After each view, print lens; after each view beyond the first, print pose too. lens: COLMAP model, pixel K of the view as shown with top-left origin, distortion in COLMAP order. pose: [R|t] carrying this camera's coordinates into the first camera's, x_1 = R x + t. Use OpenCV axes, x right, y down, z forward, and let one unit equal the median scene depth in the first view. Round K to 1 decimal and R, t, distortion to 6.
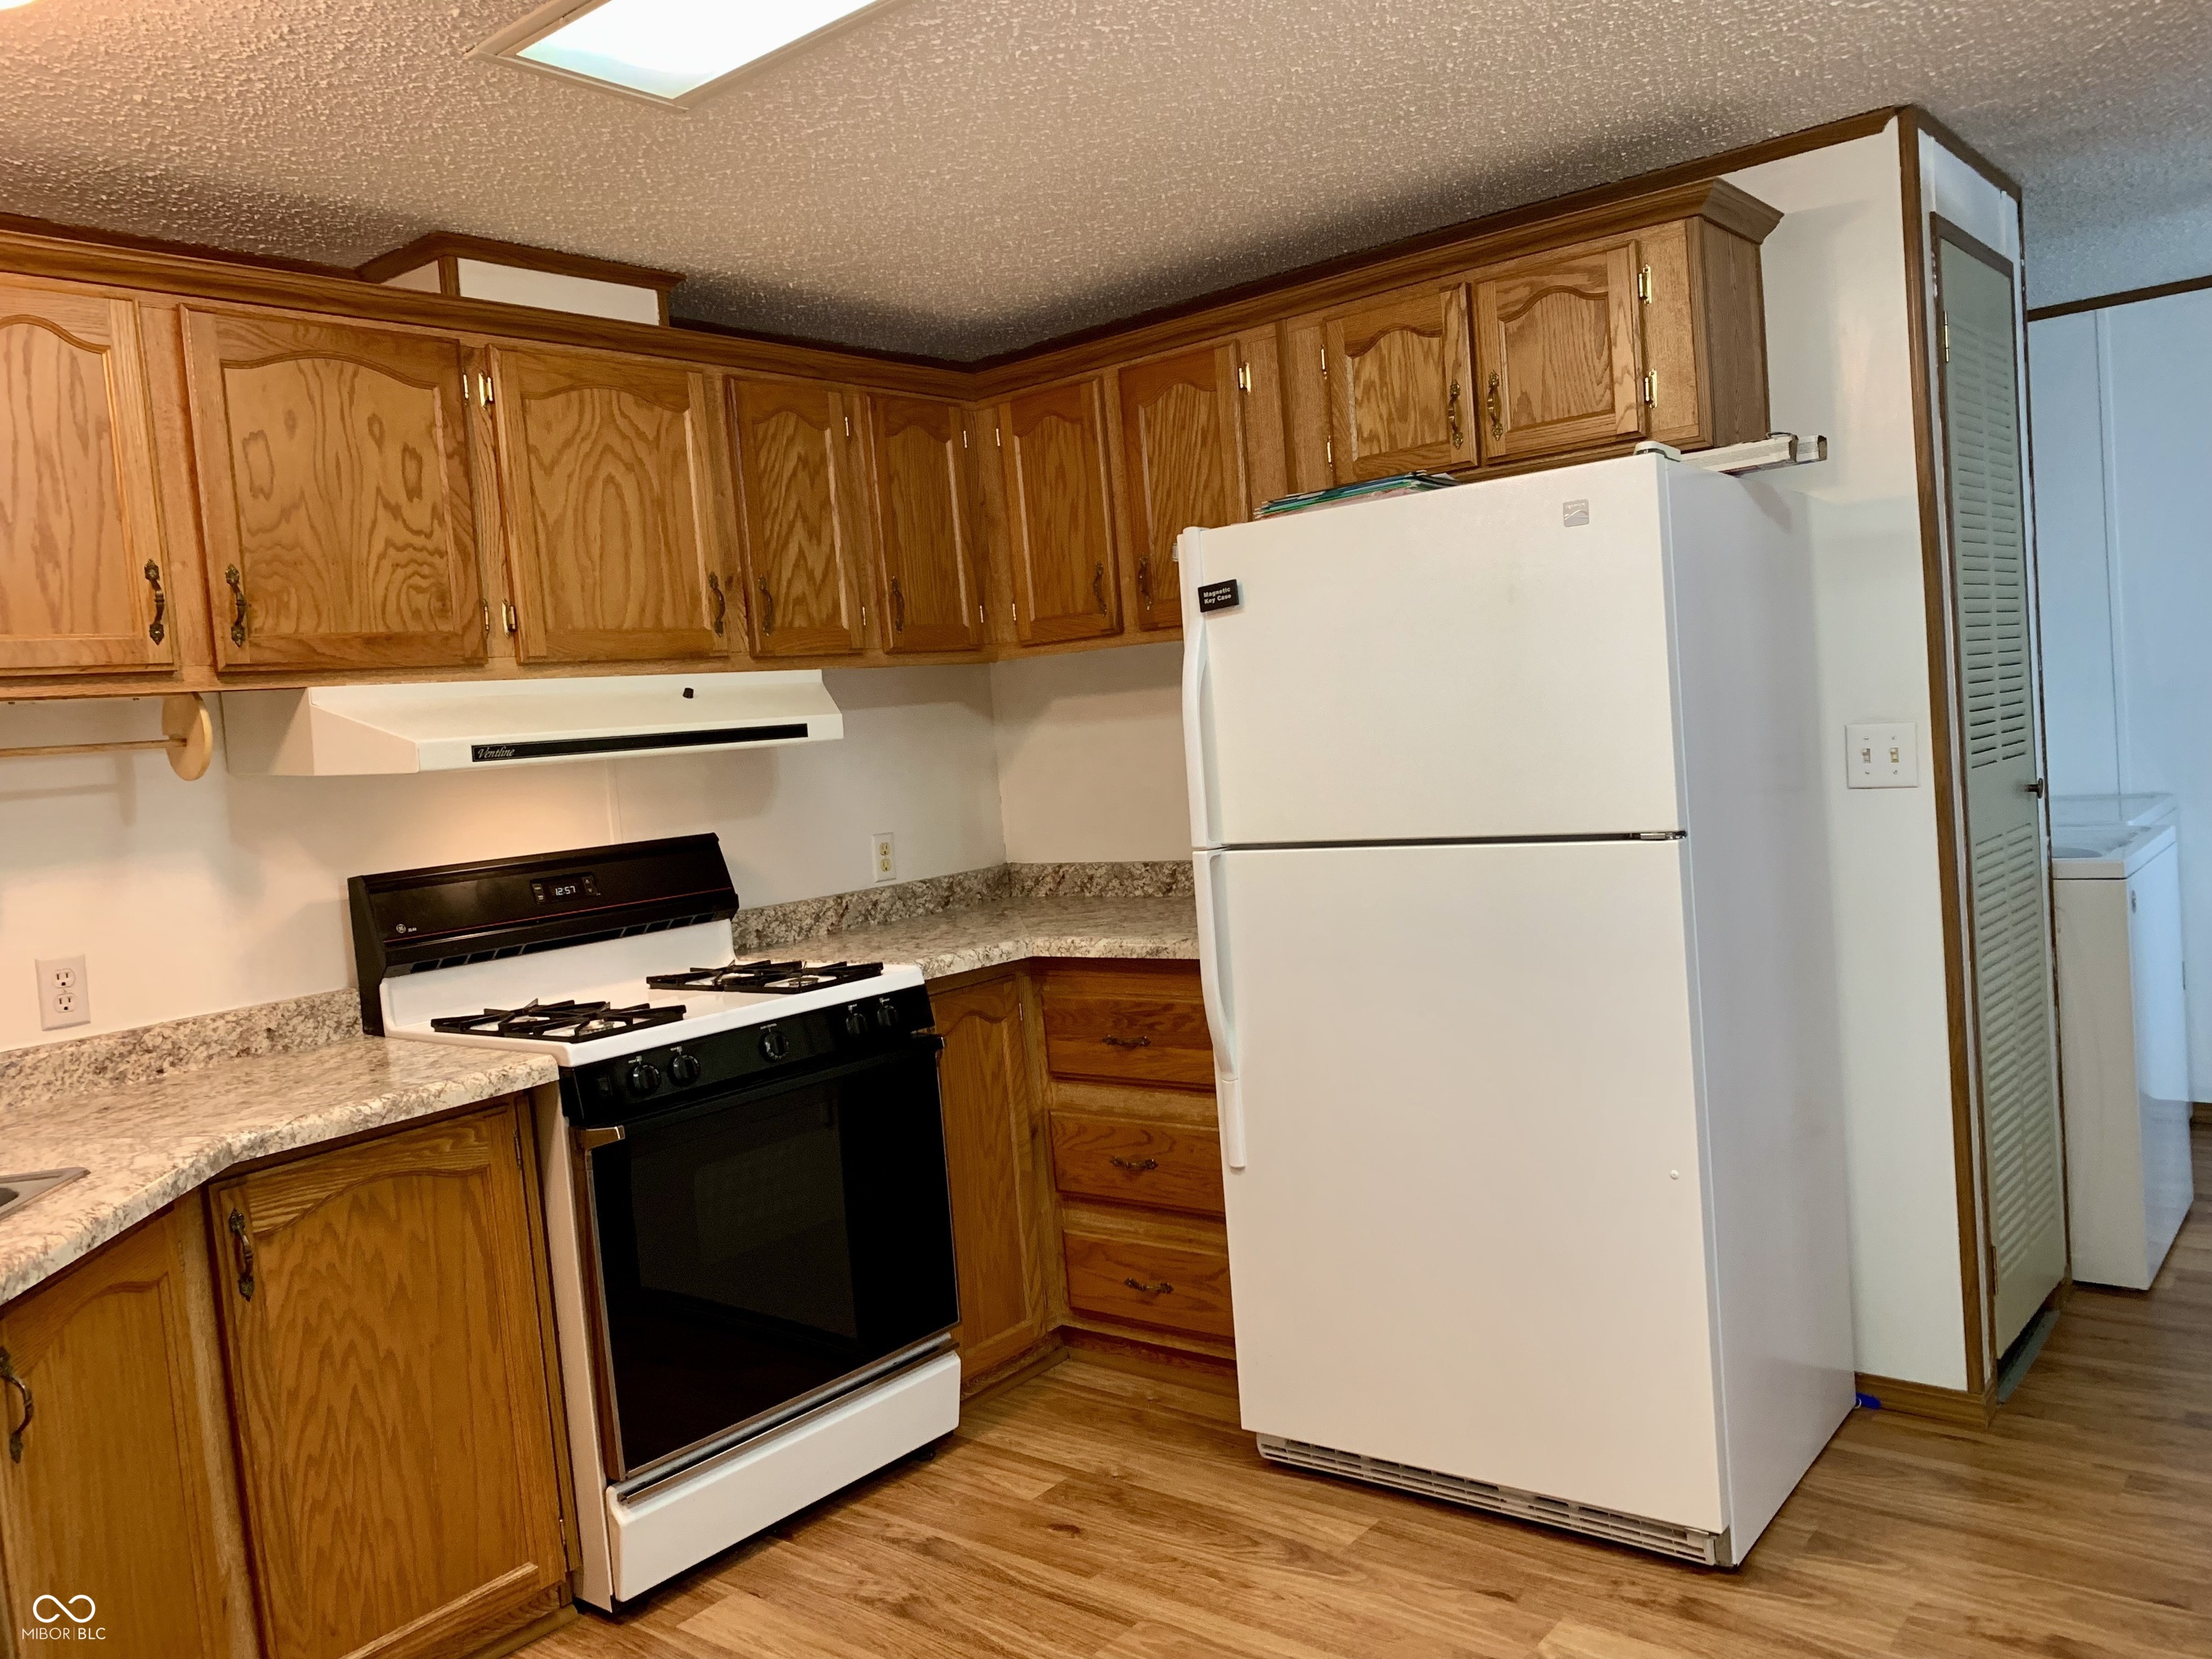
lens RADIAL K [[1710.8, 0, 1099.8], [0, 1710.8, 822.1], [0, 0, 1]] dist [0.051453, -0.060674]
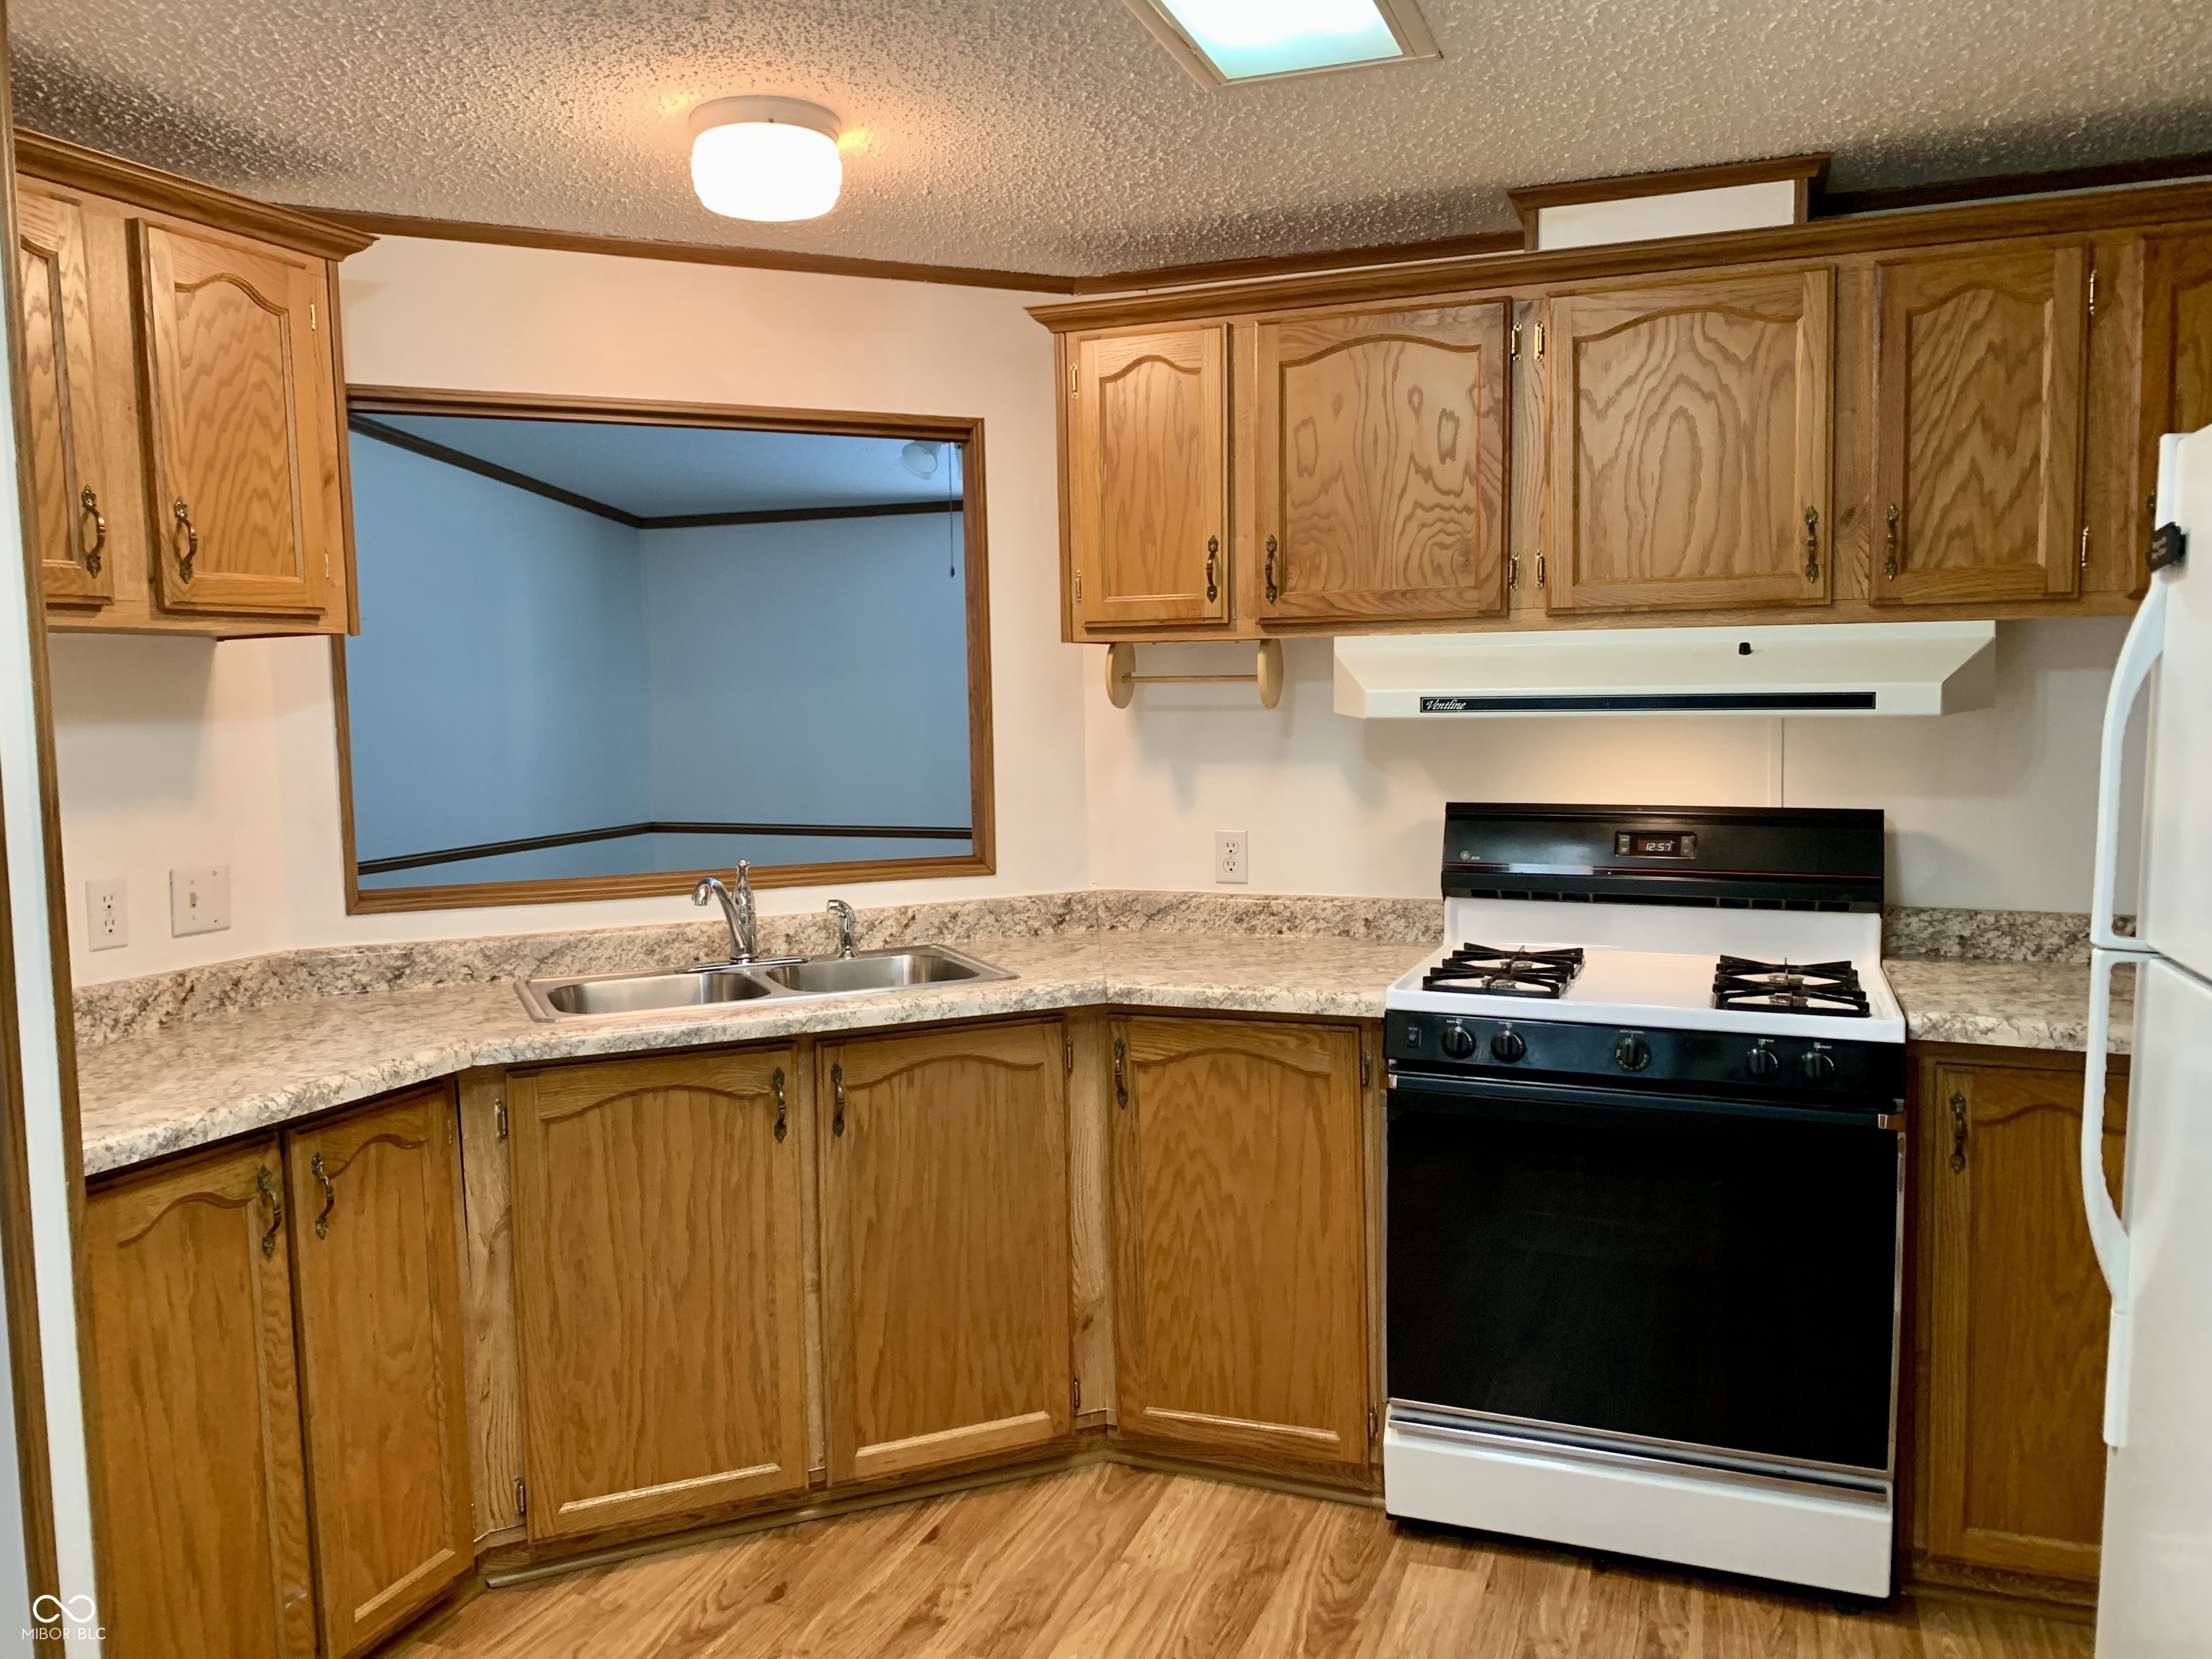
lens RADIAL K [[1710.8, 0, 1091.2], [0, 1710.8, 822.5], [0, 0, 1]] dist [0.051453, -0.060674]
pose [[0.312496, 0.149958, -0.938008, 0.568155], [-0.070918, 0.988388, 0.134386, -0.092794], [0.947268, 0.024526, 0.319502, 0.453187]]
